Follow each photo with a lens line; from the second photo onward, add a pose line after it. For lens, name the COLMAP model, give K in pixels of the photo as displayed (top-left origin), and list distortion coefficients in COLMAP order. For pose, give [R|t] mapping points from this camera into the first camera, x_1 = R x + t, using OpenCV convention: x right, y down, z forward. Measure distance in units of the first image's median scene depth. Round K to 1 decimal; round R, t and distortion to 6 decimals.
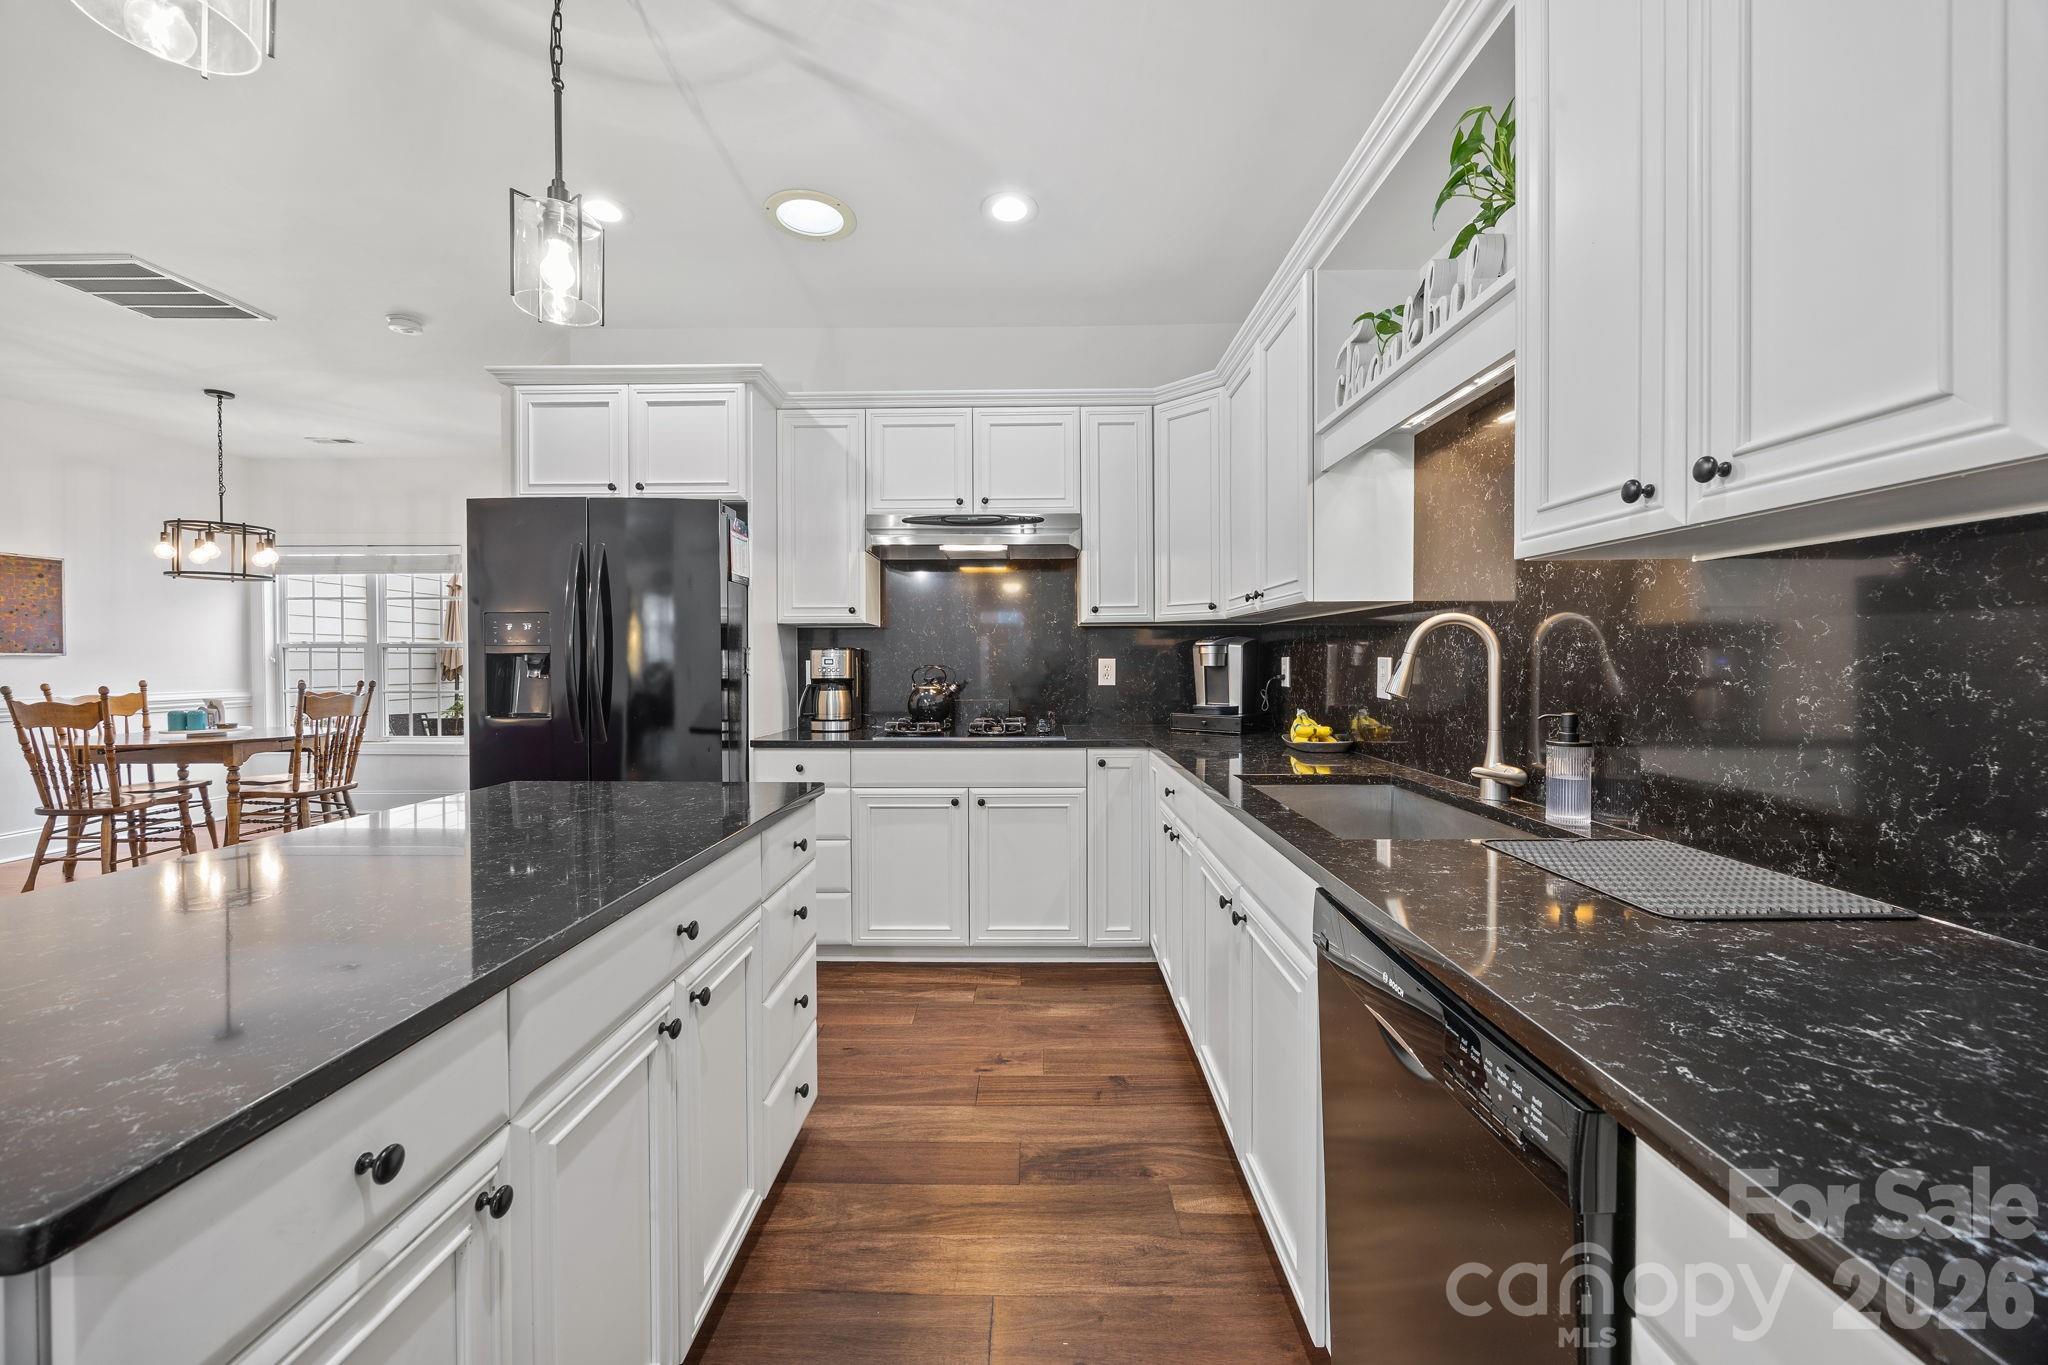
lens RADIAL K [[782.9, 0, 1022.8], [0, 782.9, 668.8], [0, 0, 1]] dist [-0.002846, -0.000071]
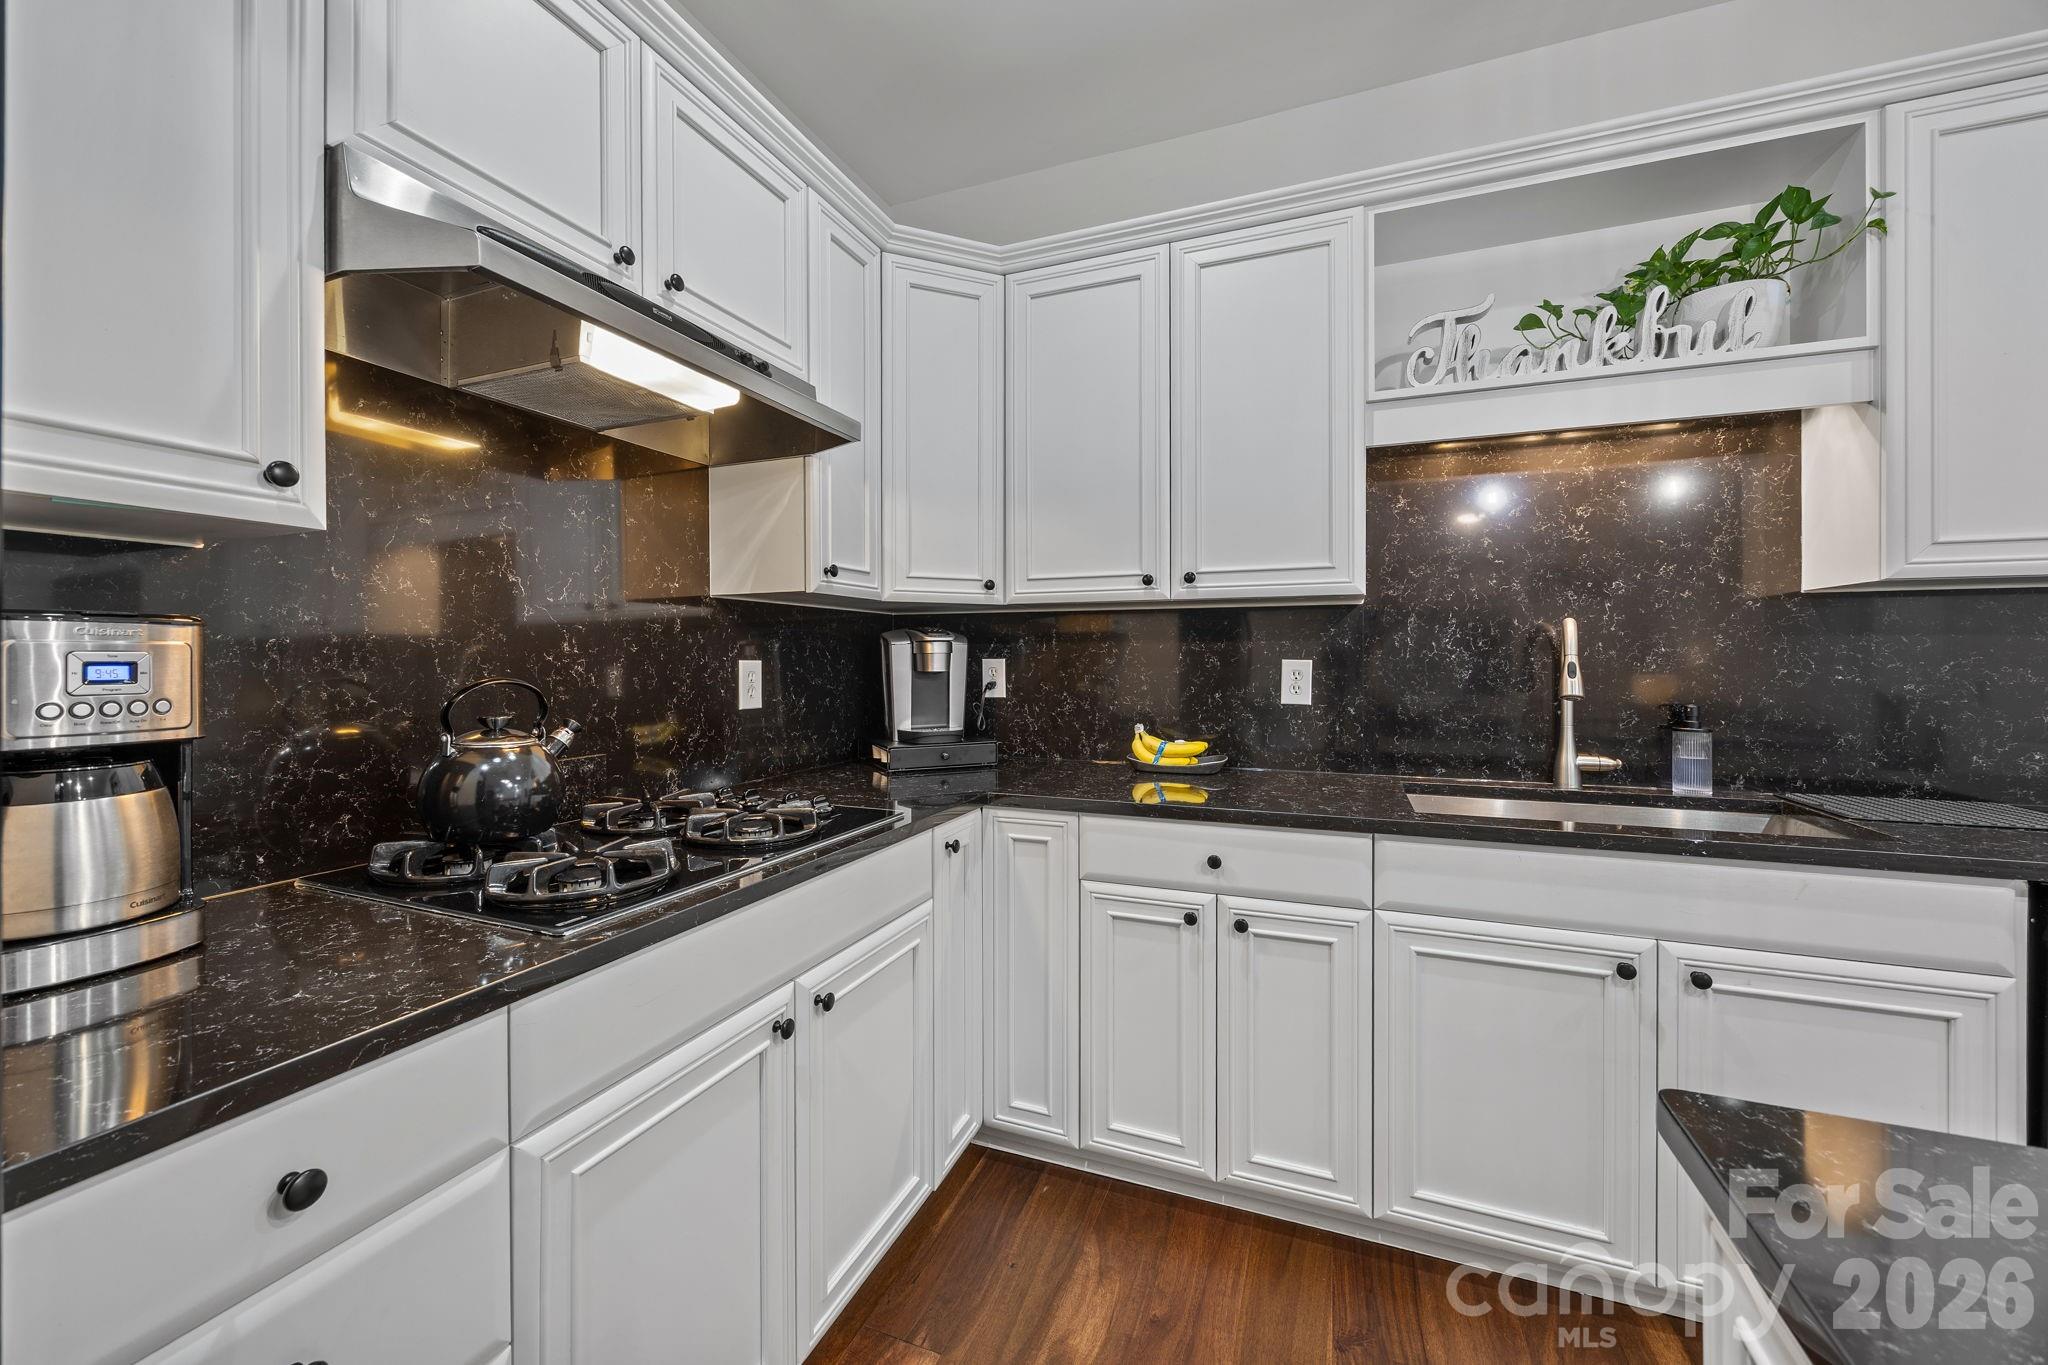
lens RADIAL K [[782.9, 0, 1023.4], [0, 782.9, 665.5], [0, 0, 1]] dist [-0.002846, -0.000071]
pose [[0.361277, -0.003936, 0.932450, -0.473897], [0.011887, 0.999929, -0.000384, -0.010062], [-0.932383, 0.011223, 0.361298, 0.874358]]
